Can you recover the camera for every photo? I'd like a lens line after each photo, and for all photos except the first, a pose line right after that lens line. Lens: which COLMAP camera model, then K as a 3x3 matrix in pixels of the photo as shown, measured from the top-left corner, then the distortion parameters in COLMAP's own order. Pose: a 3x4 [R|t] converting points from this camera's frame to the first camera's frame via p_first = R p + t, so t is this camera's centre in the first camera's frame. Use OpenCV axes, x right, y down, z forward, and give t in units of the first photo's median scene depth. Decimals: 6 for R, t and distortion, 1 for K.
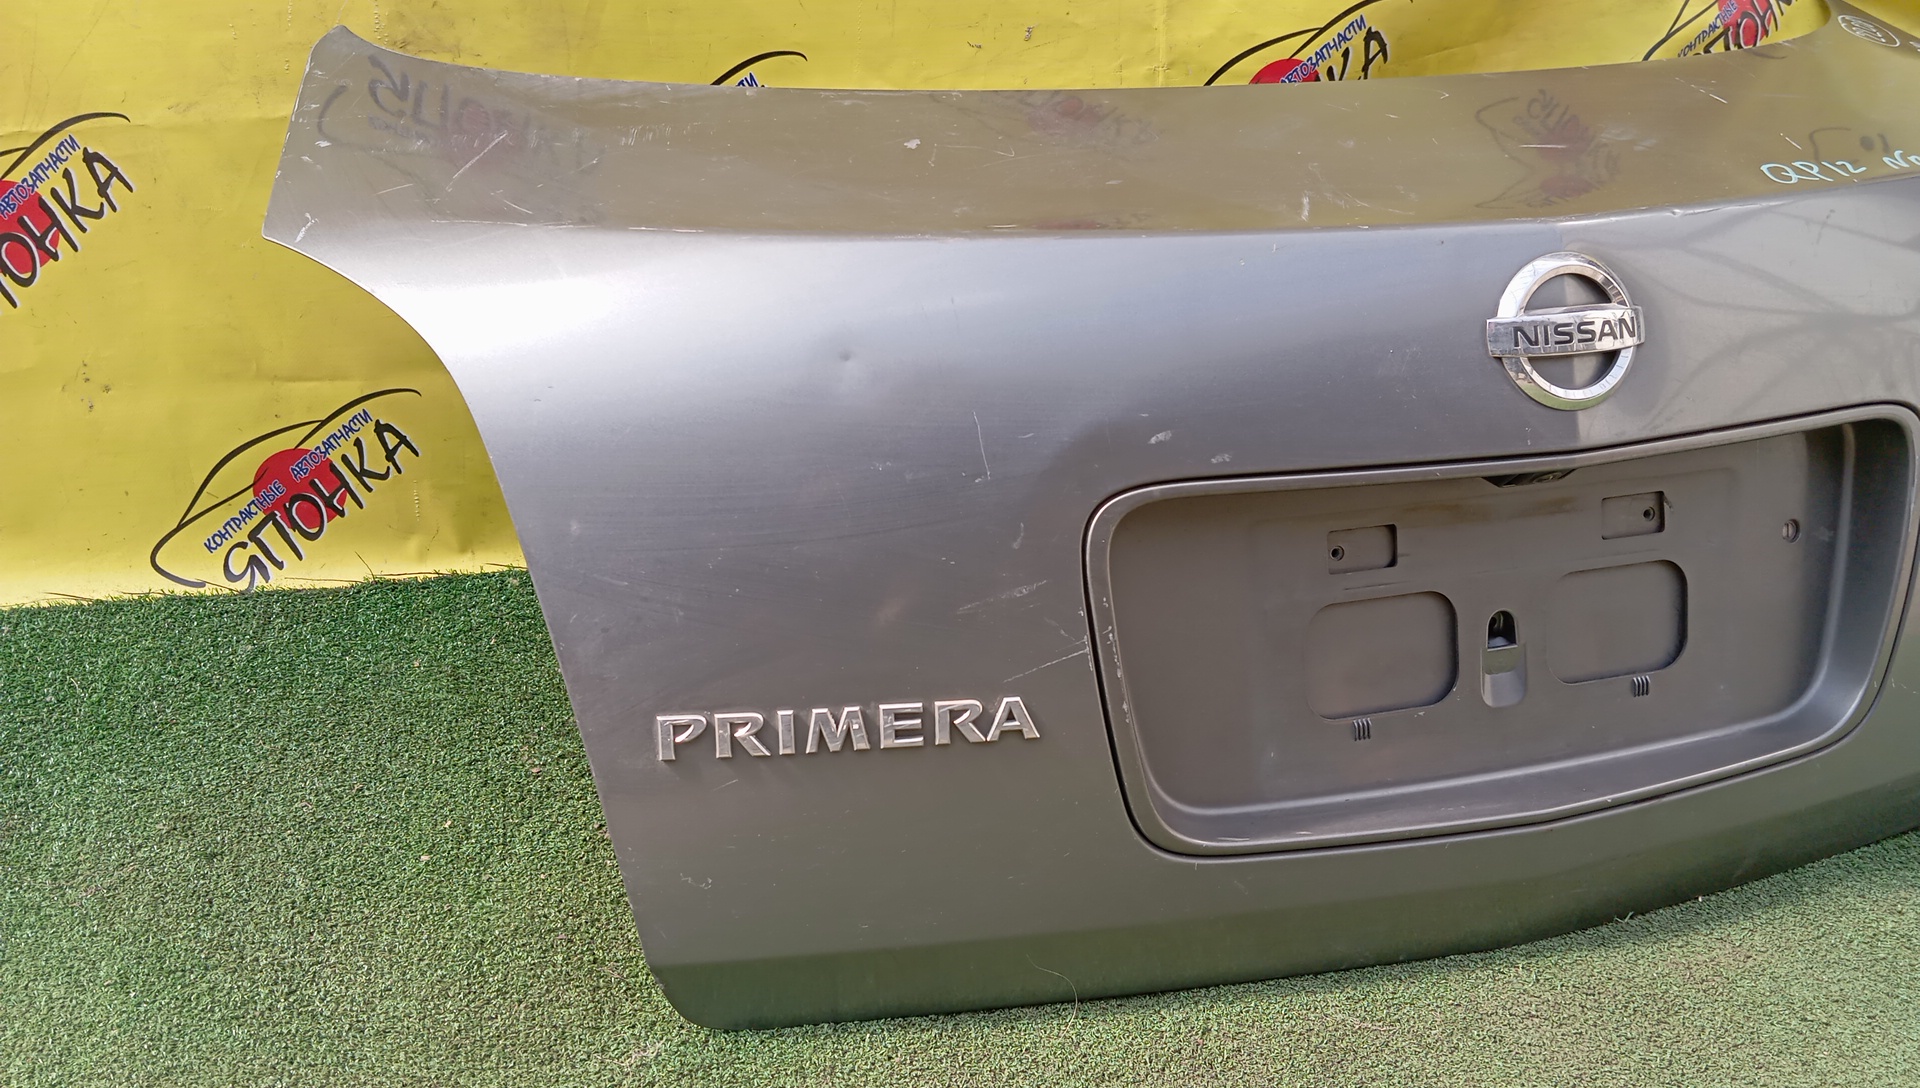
lens RADIAL K [[1573.3, 0, 961.0], [0, 1573.3, 542.1], [0, 0, 1]] dist [0.072769, -0.144039]
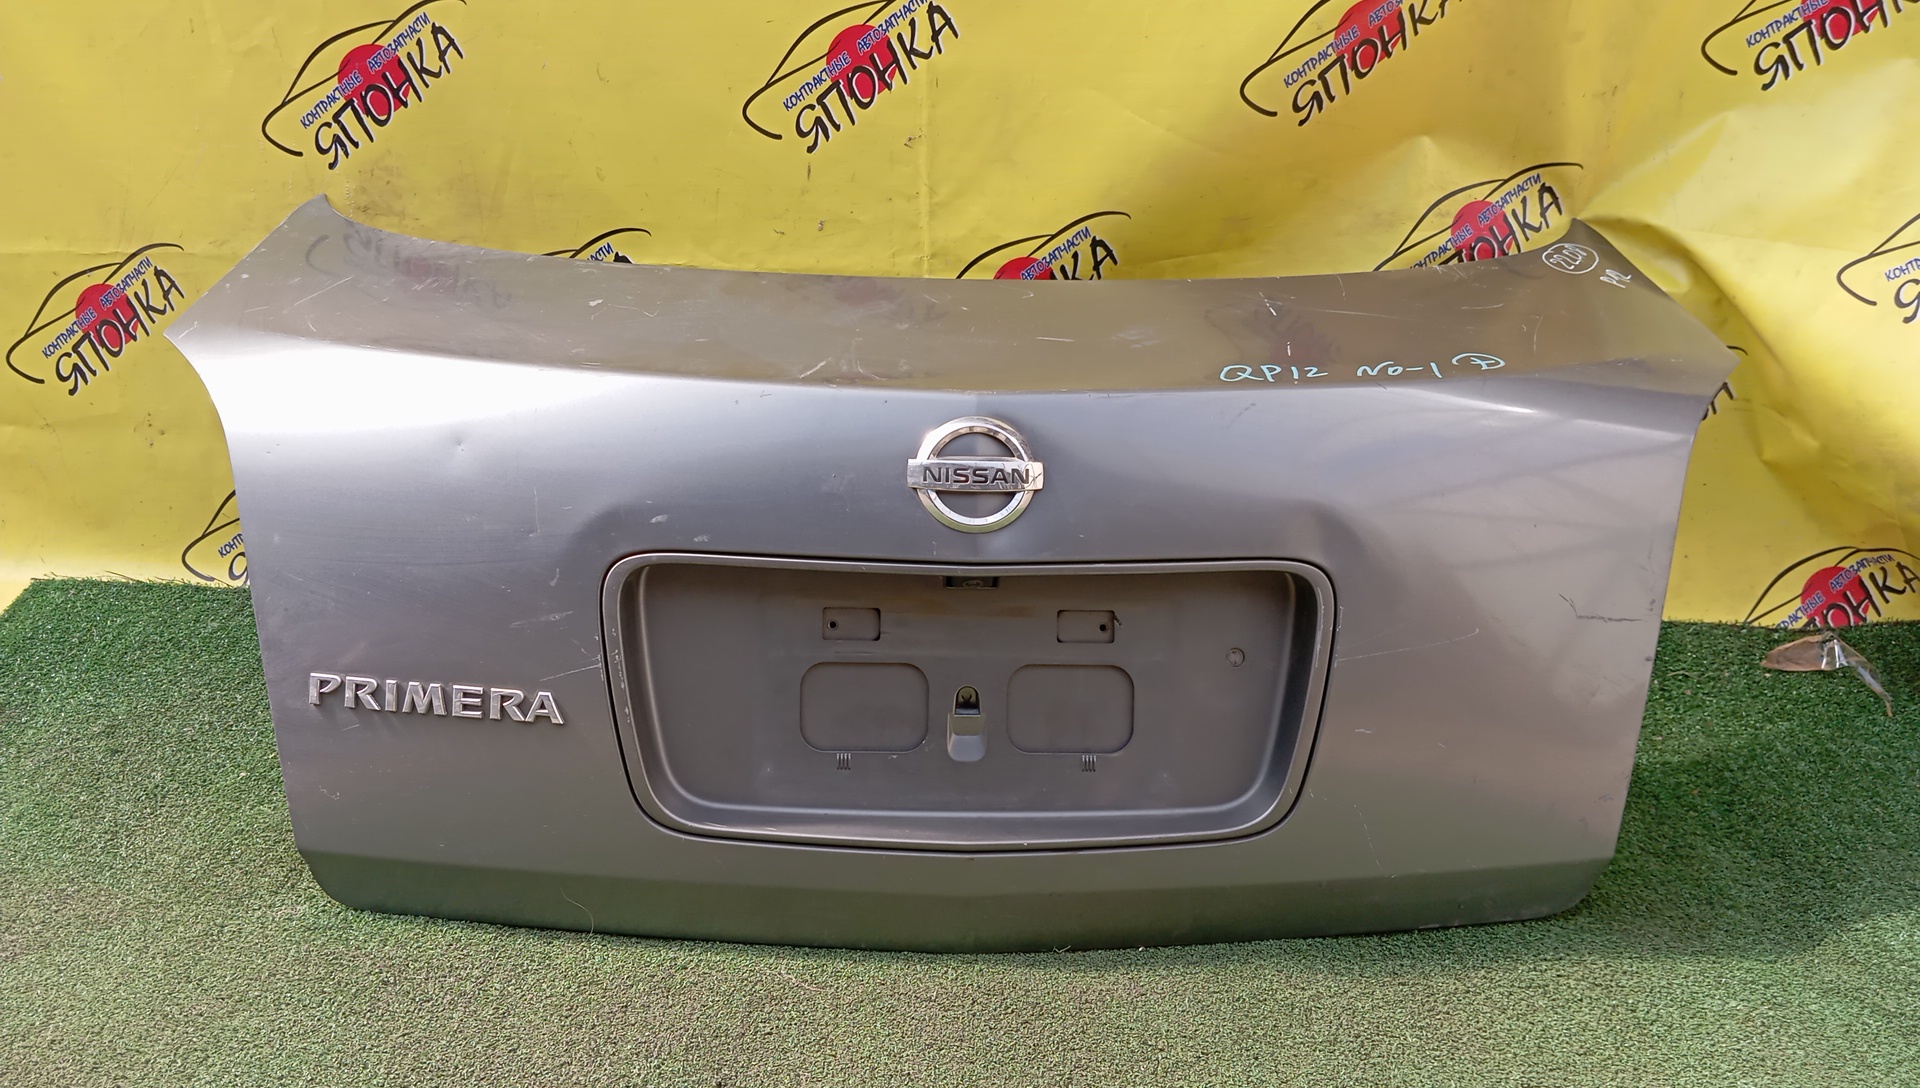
lens RADIAL K [[1573.3, 0, 954.1], [0, 1573.3, 537.1], [0, 0, 1]] dist [0.072769, -0.144039]
pose [[0.967035, 0.101735, -0.233438, 0.591969], [-0.122219, 0.989666, -0.074993, 0.019220], [0.223396, 0.101052, 0.969476, -0.254733]]
